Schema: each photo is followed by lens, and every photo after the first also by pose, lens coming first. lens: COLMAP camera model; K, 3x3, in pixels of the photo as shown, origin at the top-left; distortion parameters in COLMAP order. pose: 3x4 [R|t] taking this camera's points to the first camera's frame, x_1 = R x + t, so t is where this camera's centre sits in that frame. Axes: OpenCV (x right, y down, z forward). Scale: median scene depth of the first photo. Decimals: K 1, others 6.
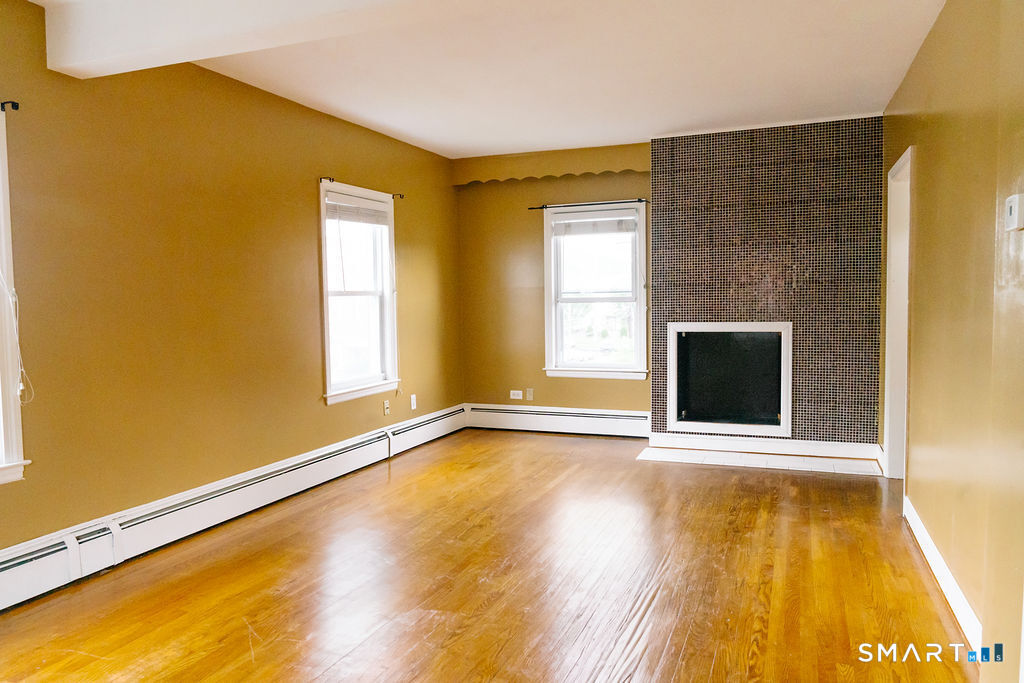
lens RADIAL K [[719.8, 0, 508.4], [0, 719.8, 334.0], [0, 0, 1]] dist [-0.004601, -0.002194]
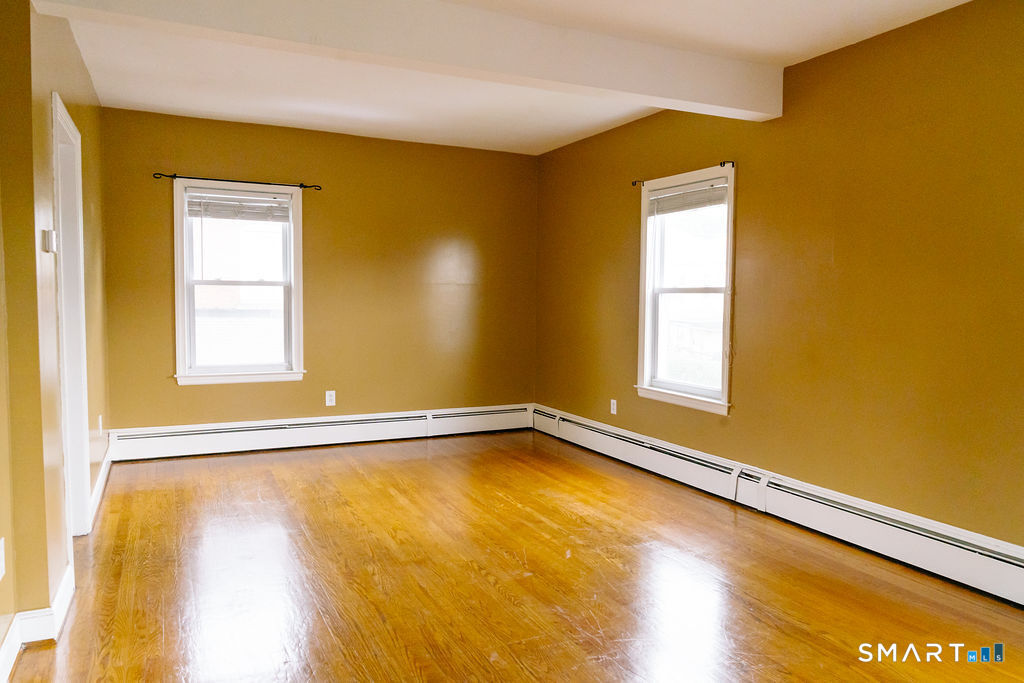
lens RADIAL K [[719.8, 0, 508.3], [0, 719.8, 348.5], [0, 0, 1]] dist [-0.004601, -0.002194]
pose [[-0.670133, 0.067449, -0.739171, 0.651795], [-0.033429, 0.992109, 0.120836, -0.090531], [0.741488, 0.105686, -0.662590, 1.511870]]
